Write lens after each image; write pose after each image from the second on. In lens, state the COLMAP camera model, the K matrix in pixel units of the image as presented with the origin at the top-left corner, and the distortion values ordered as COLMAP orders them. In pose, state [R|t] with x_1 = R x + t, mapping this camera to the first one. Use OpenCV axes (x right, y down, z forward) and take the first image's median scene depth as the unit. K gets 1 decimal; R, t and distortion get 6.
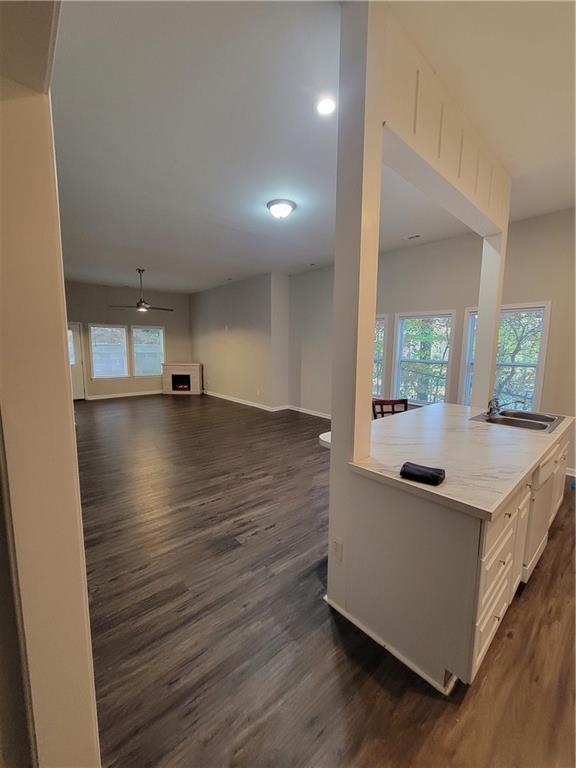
lens RADIAL K [[306.8, 0, 287.9], [0, 306.8, 387.4], [0, 0, 1]] dist [-0.002003, -0.000371]
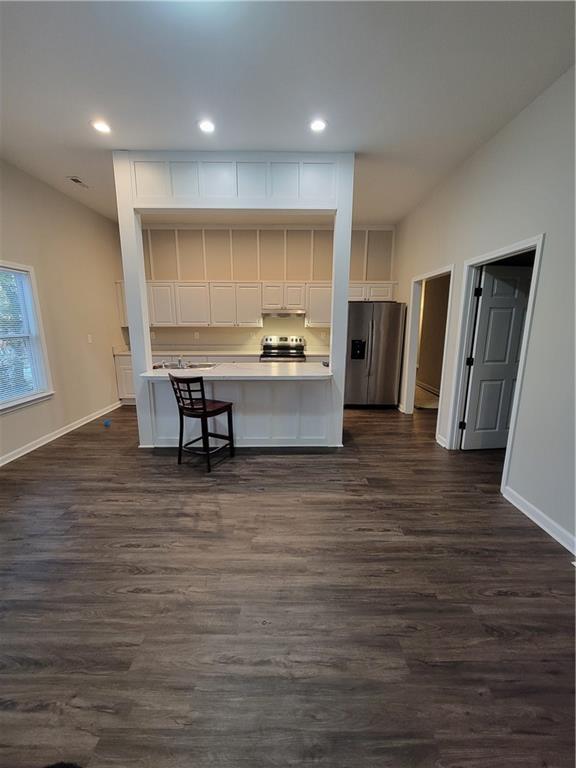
lens RADIAL K [[306.8, 0, 289.9], [0, 306.8, 387.2], [0, 0, 1]] dist [-0.002003, -0.000371]
pose [[-0.747811, -0.147514, 0.647316, -0.511119], [0.078189, 0.948650, 0.306511, -0.184673], [-0.659291, 0.279825, -0.697877, 1.503138]]
